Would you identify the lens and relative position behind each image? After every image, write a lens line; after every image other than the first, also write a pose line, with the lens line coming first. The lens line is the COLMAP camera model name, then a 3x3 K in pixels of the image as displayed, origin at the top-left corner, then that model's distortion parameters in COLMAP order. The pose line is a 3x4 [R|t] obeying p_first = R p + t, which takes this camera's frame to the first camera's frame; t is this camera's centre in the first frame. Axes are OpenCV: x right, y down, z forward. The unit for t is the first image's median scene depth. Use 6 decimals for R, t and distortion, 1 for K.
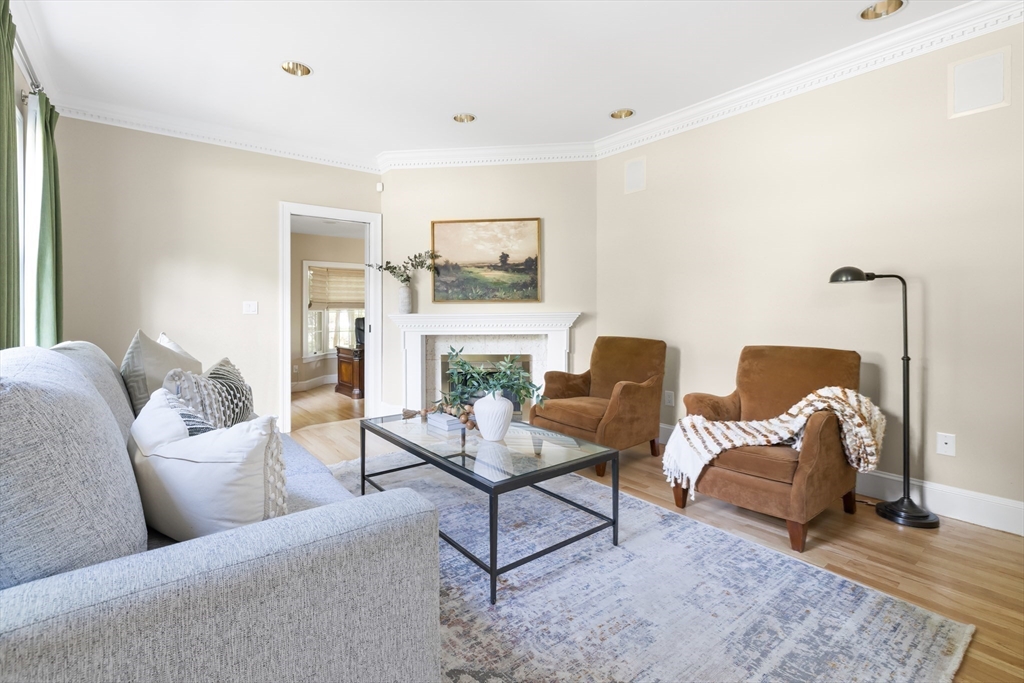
lens RADIAL K [[495.2, 0, 508.6], [0, 495.2, 310.9], [0, 0, 1]] dist [0.000711, -0.000199]
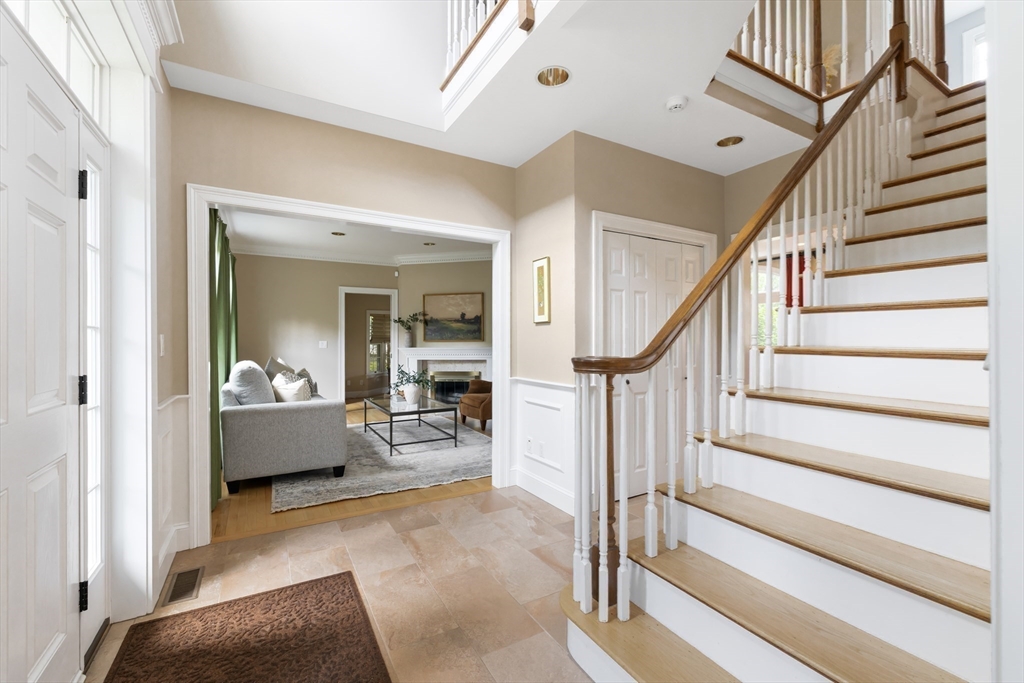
lens RADIAL K [[432.3, 0, 511.0], [0, 432.3, 338.0], [0, 0, 1]] dist [0.001672, -0.004859]
pose [[0.993029, -0.000794, -0.117871, 0.336924], [-0.000013, 0.999977, -0.006847, -0.018056], [0.117874, 0.006801, 0.993005, -0.483173]]
